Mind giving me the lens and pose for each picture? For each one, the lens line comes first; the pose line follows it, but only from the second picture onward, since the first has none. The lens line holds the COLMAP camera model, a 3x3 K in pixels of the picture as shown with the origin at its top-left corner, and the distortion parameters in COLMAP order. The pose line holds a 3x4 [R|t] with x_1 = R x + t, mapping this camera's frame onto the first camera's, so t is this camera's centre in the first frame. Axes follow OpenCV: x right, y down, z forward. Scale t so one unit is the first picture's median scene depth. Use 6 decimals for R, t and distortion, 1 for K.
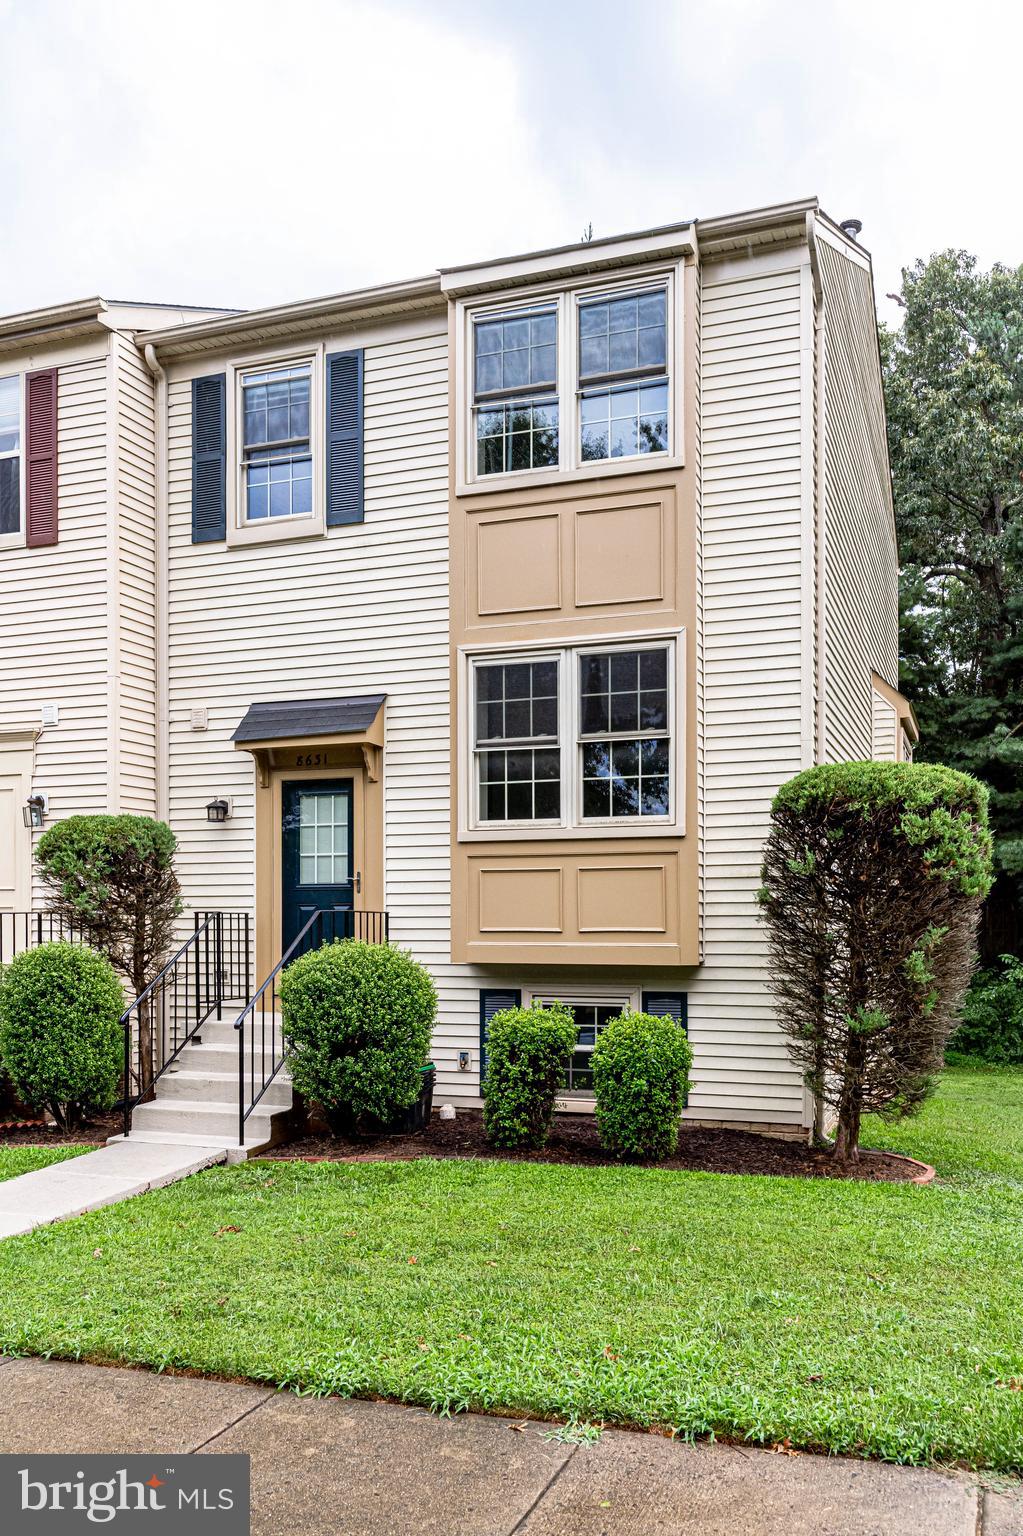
lens RADIAL K [[1289.9, 0, 518.4], [0, 1289.9, 745.5], [0, 0, 1]] dist [0.002287, 0.000632]
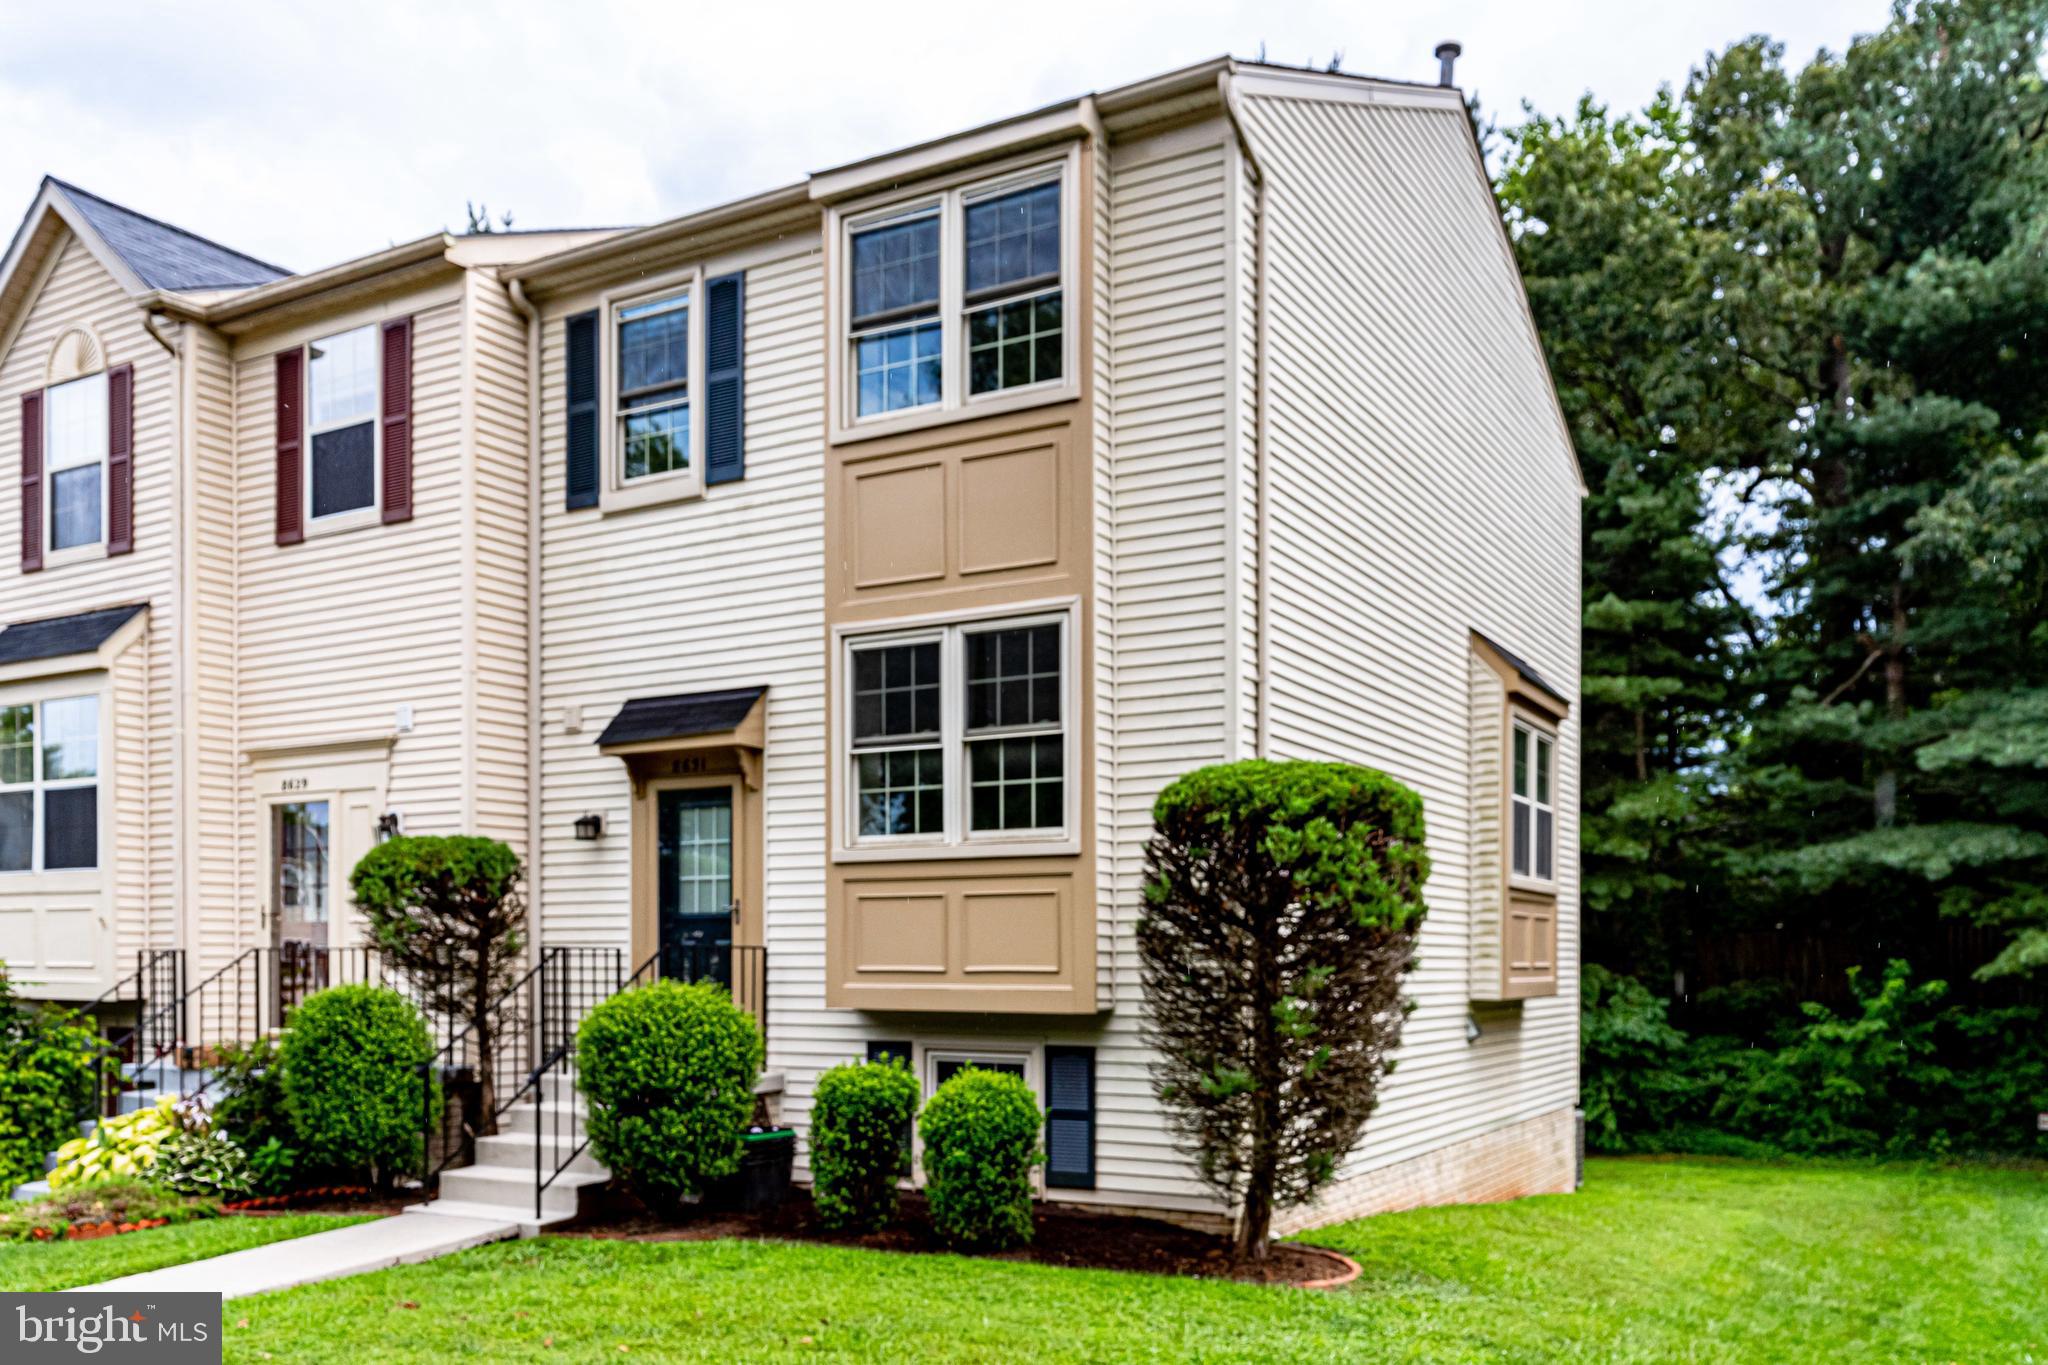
lens RADIAL K [[1719.9, 0, 1034.0], [0, 1719.9, 709.4], [0, 0, 1]] dist [0.002287, 0.000632]
pose [[0.985568, -0.022330, -0.167801, 0.268291], [0.020851, 0.999727, -0.010572, -0.009367], [0.167991, 0.006921, 0.985764, -0.066490]]
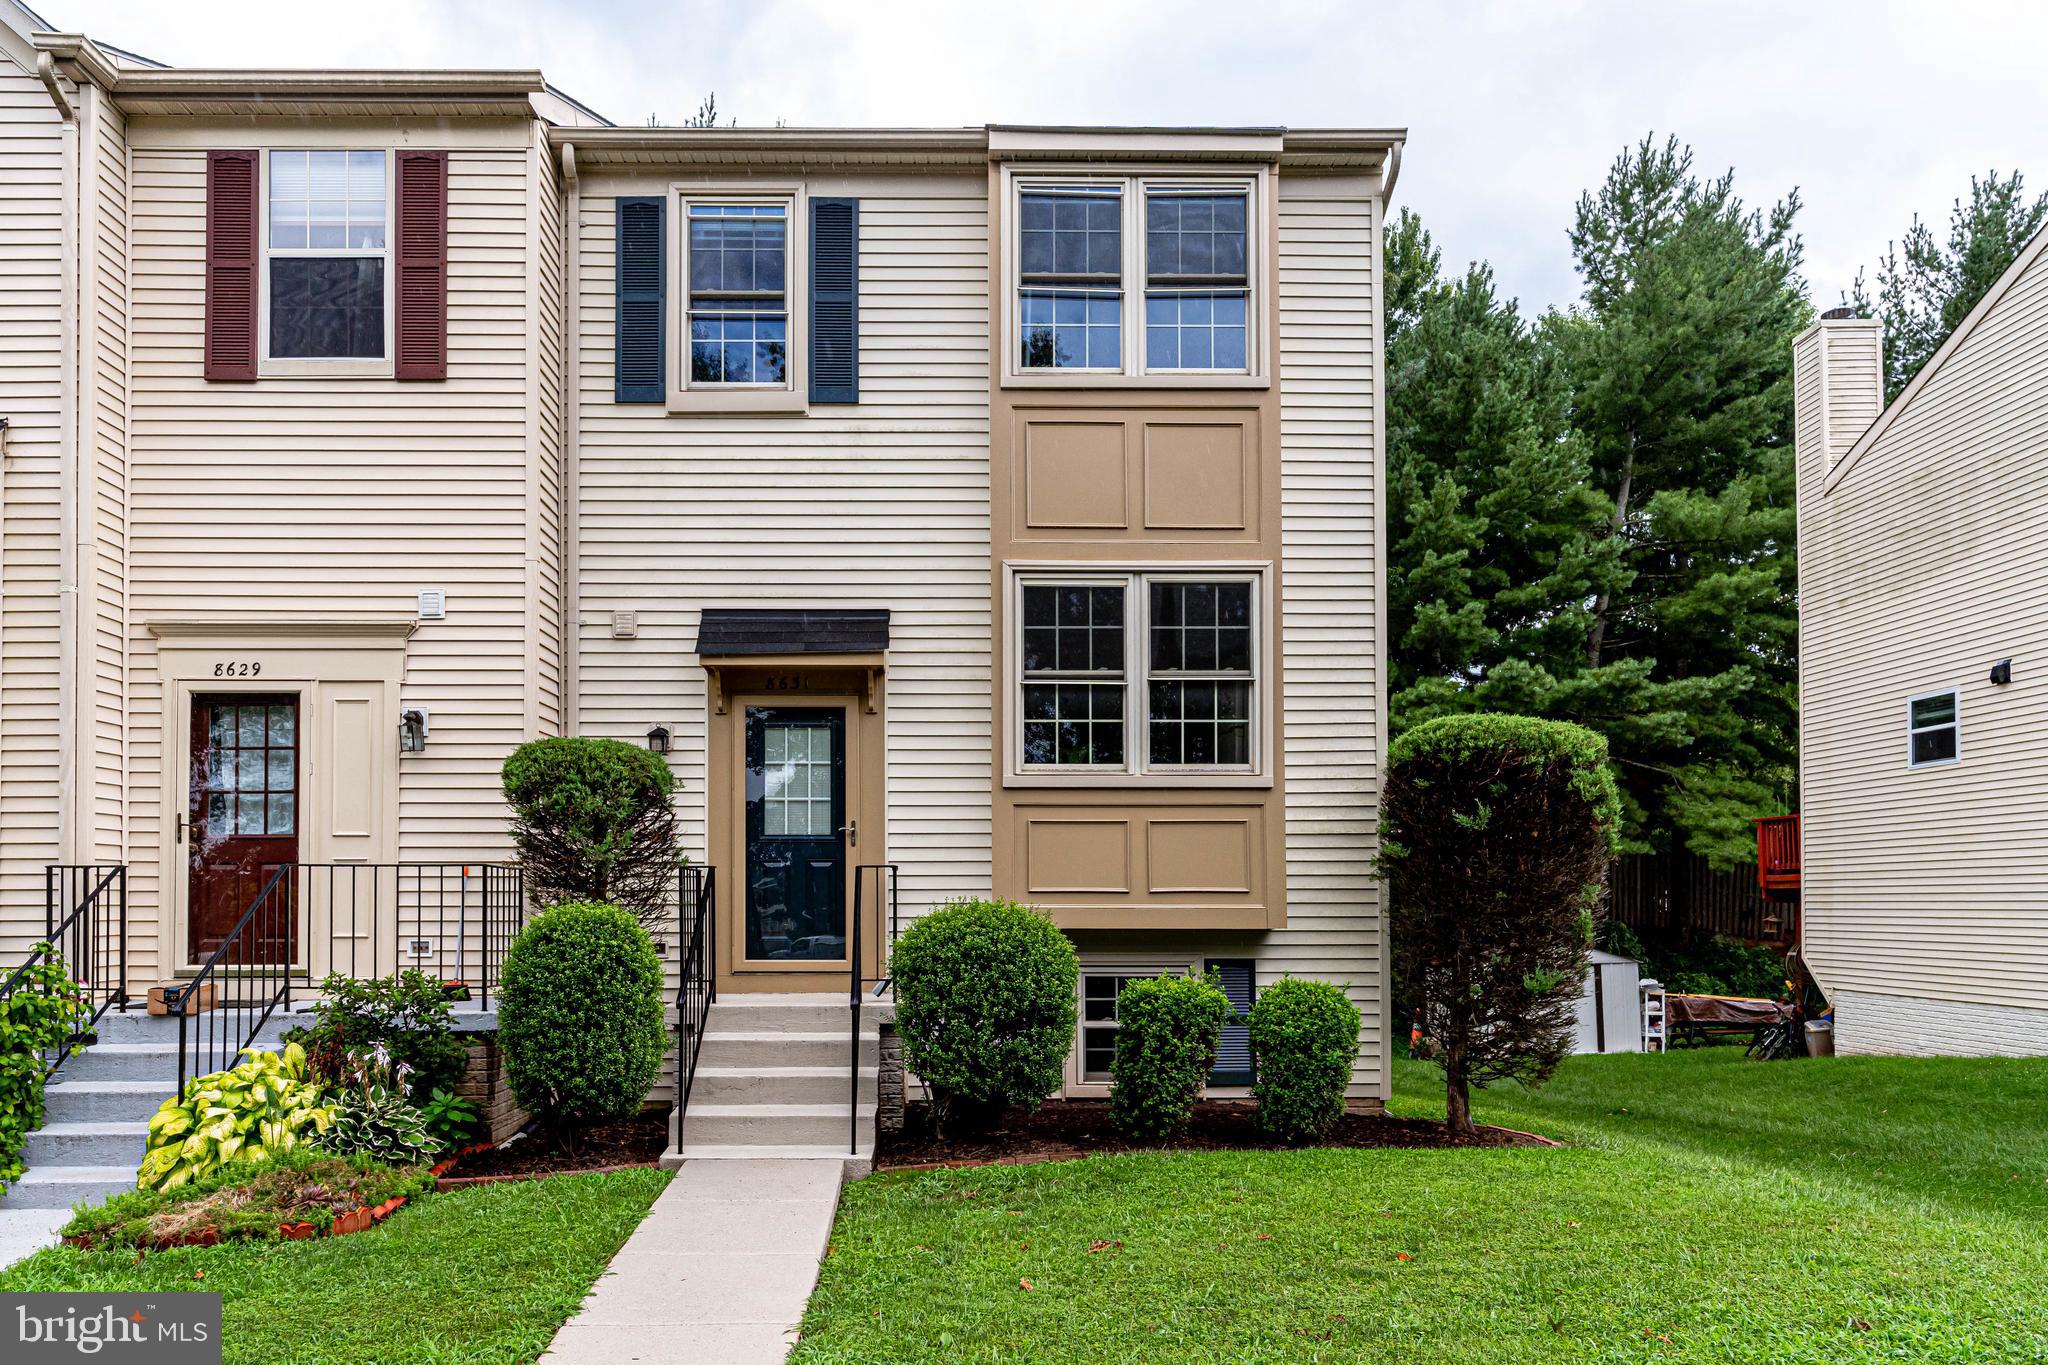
lens RADIAL K [[1450.7, 0, 864.0], [0, 1450.7, 672.8], [0, 0, 1]] dist [-0.002713, -0.004363]
pose [[0.930114, 0.061064, 0.362159, -0.485457], [-0.051739, 0.998033, -0.035401, 0.037326], [-0.363608, 0.014189, 0.931444, 0.137971]]
